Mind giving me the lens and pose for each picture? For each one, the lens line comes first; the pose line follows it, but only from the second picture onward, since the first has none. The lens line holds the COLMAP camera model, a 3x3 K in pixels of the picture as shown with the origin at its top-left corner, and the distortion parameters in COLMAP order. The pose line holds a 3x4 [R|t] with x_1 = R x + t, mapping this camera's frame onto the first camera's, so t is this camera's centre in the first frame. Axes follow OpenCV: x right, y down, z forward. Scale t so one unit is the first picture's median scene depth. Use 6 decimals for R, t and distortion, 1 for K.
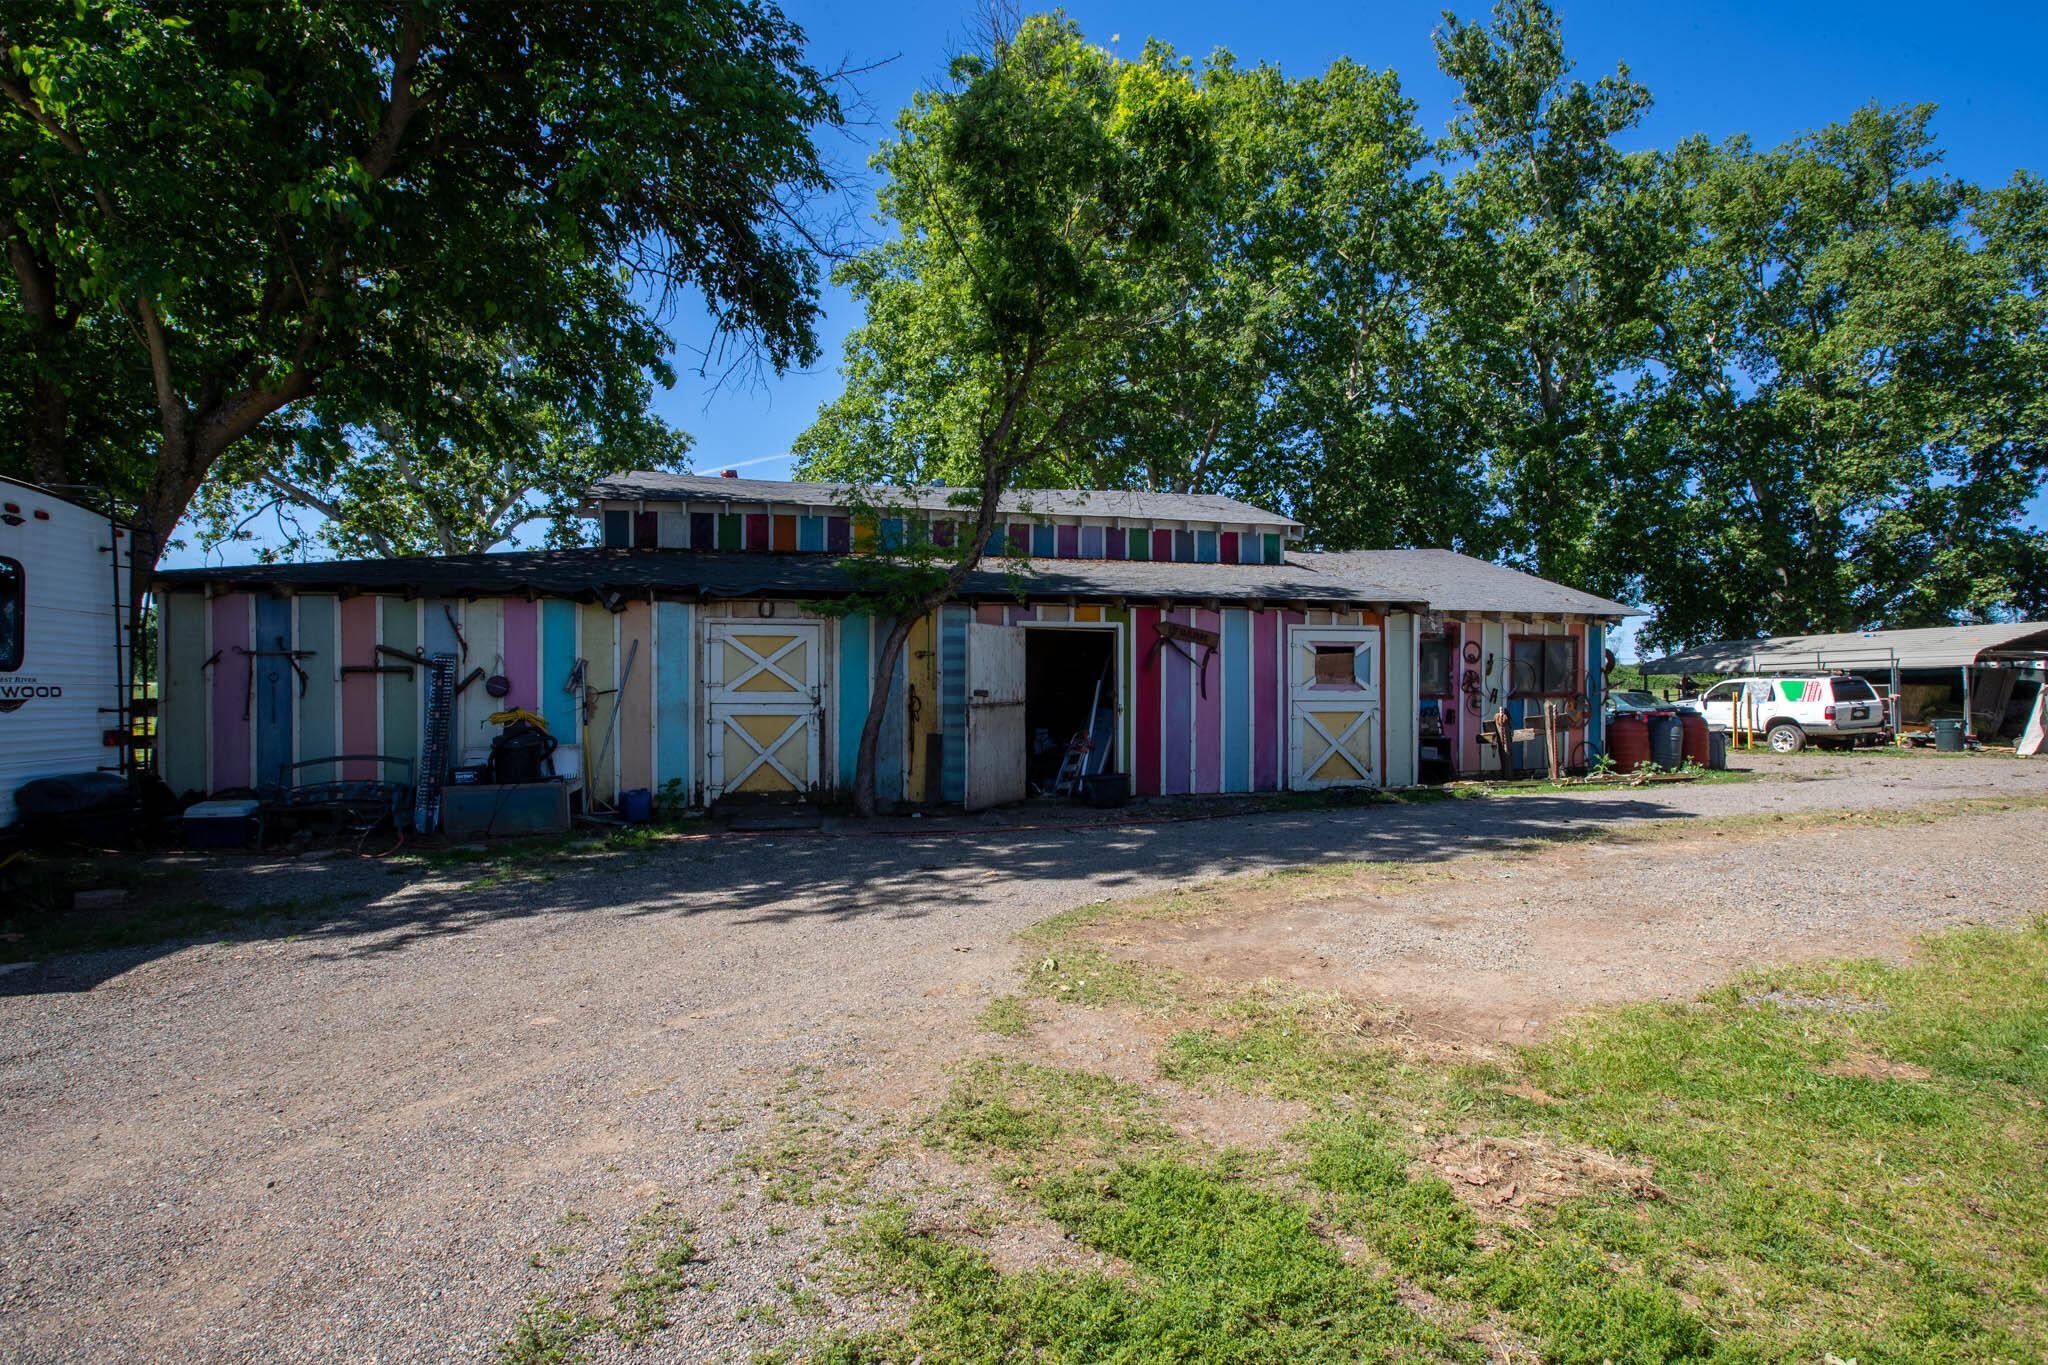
lens RADIAL K [[928.9, 0, 1024.0], [0, 928.9, 682.5], [0, 0, 1]] dist [0.000056, 0.000371]
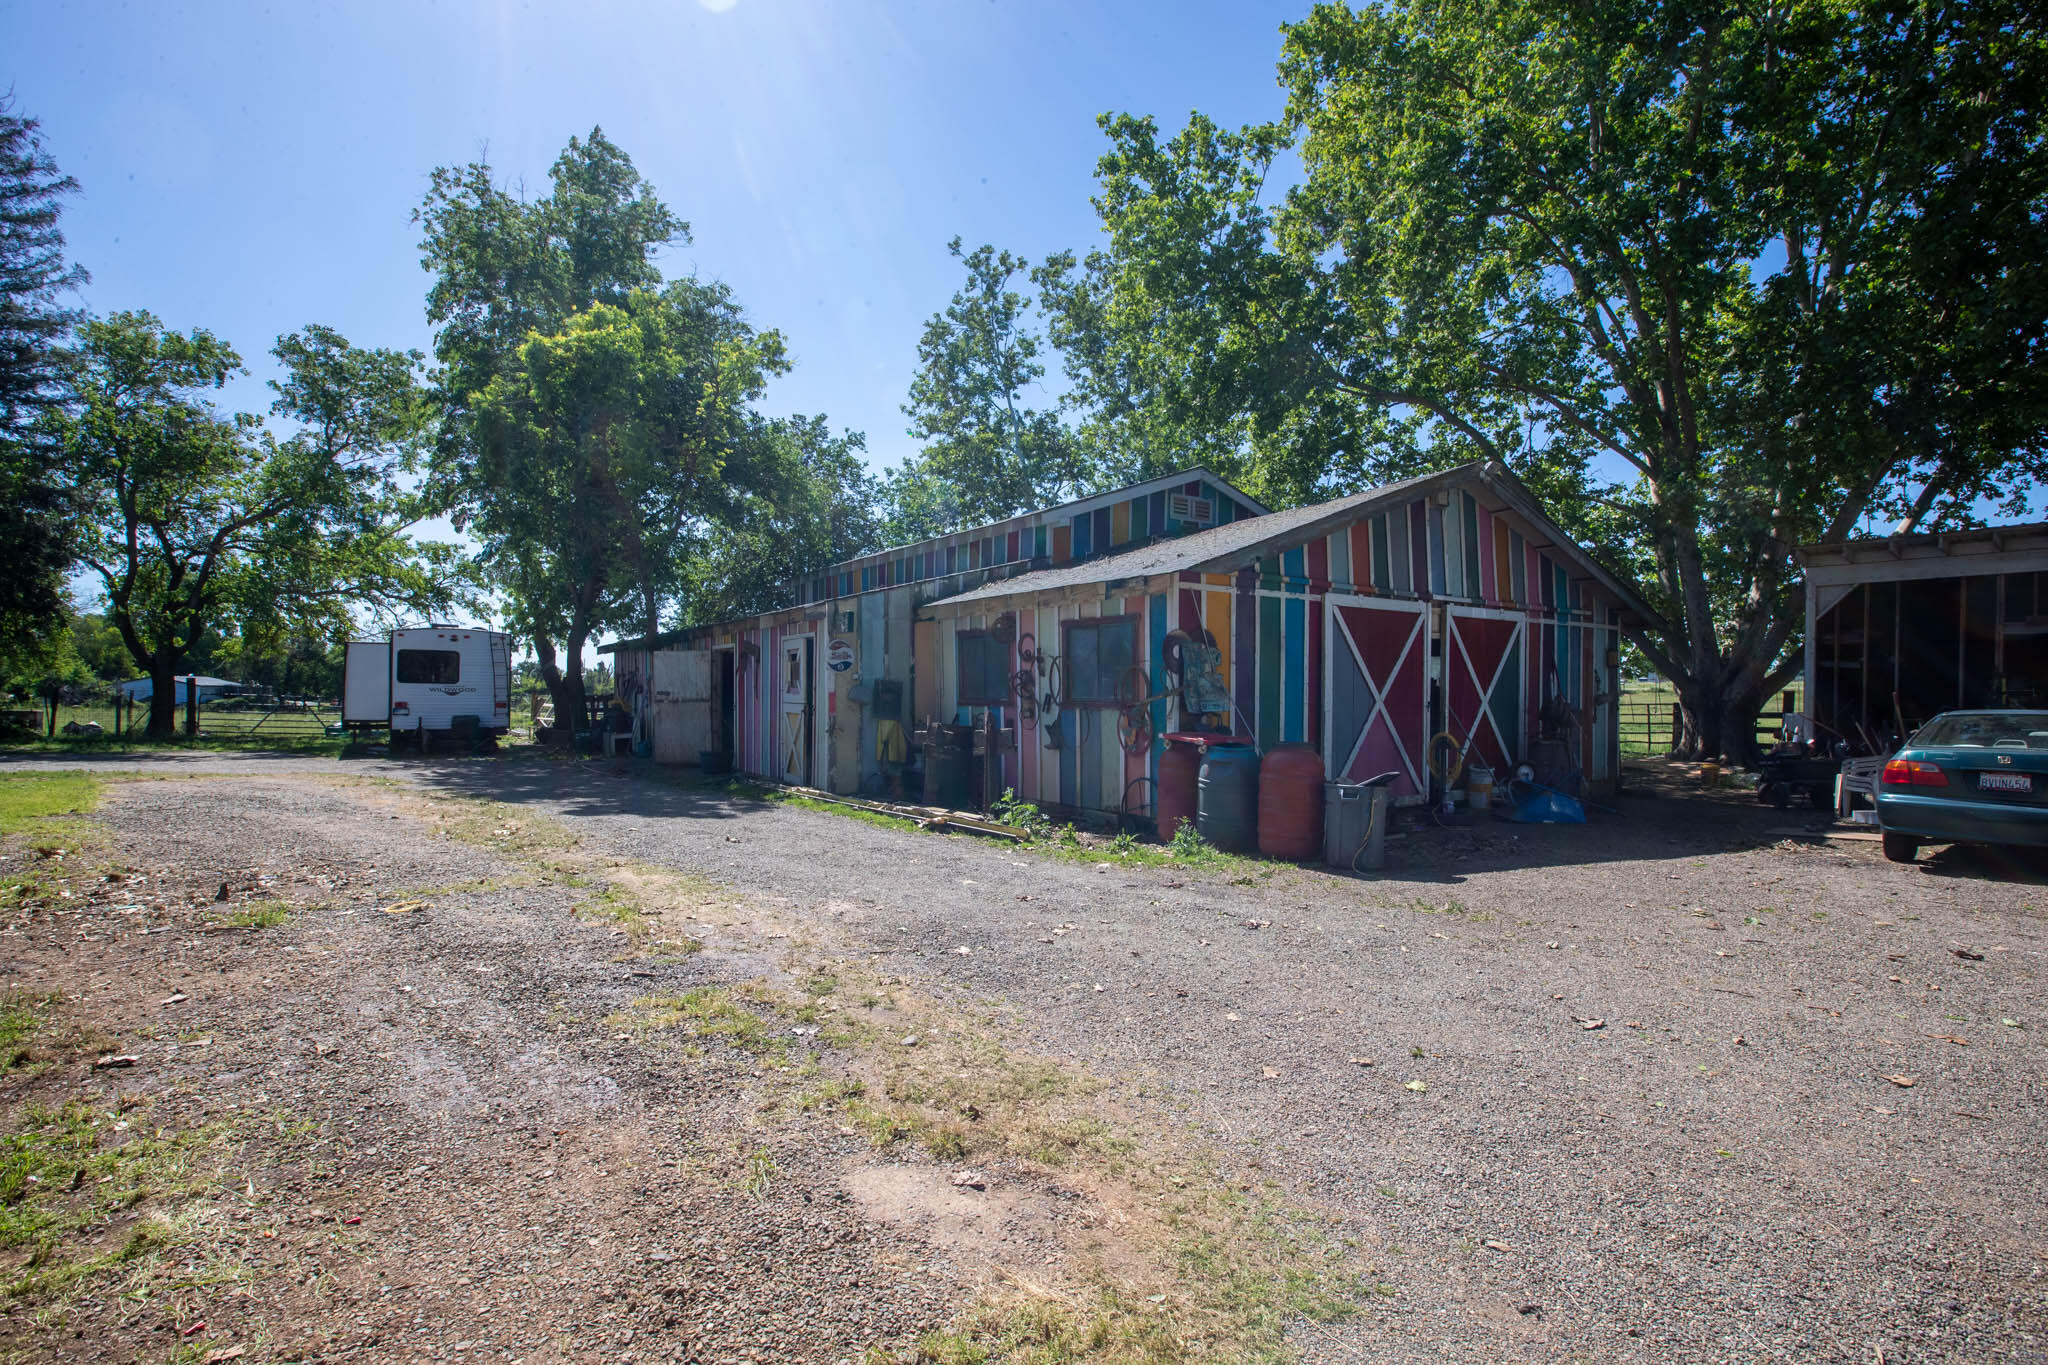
lens RADIAL K [[928.9, 0, 1024.0], [0, 928.9, 682.5], [0, 0, 1]] dist [0.000056, 0.000371]
pose [[0.406410, -0.012817, -0.913601, 1.173751], [-0.013985, 0.999697, -0.020246, 0.012550], [0.913584, 0.021005, 0.406107, 0.688671]]
